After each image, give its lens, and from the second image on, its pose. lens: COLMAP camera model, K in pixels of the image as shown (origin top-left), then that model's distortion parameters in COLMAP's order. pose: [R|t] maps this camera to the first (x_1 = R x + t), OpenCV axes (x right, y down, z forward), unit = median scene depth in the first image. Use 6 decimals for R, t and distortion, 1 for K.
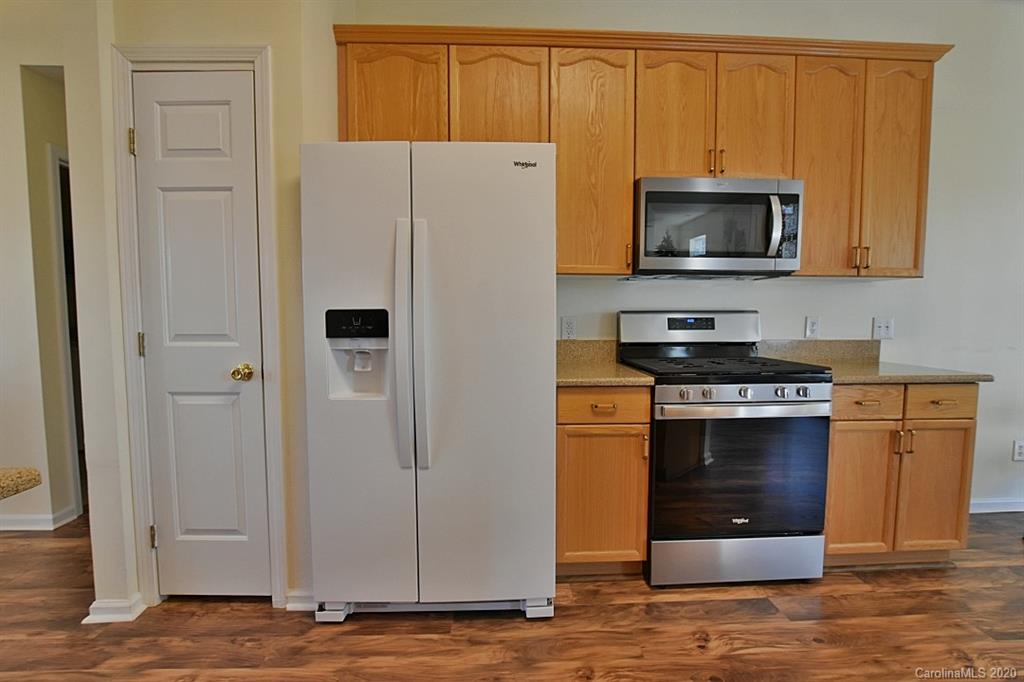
lens RADIAL K [[465.0, 0, 513.4], [0, 465.0, 347.2], [0, 0, 1]] dist [-0.034051, 0.005893]
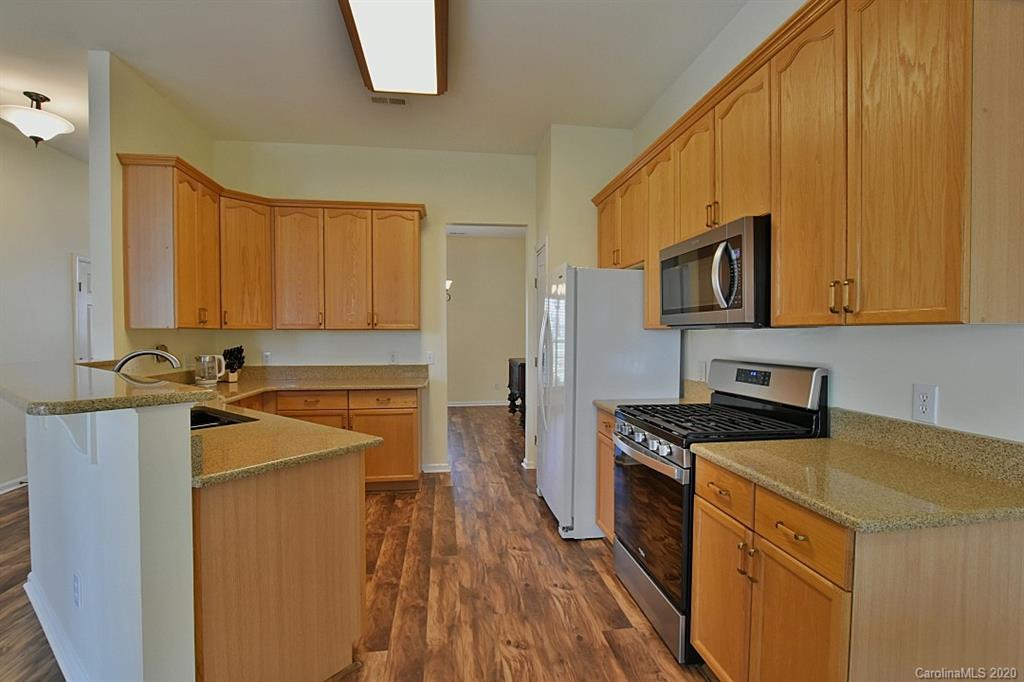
lens RADIAL K [[465.0, 0, 513.4], [0, 465.0, 347.2], [0, 0, 1]] dist [-0.034051, 0.005893]
pose [[0.104271, 0.030708, -0.994075, 1.546735], [-0.069628, 0.997296, 0.023504, -0.121807], [0.992109, 0.066765, 0.106127, 0.536588]]
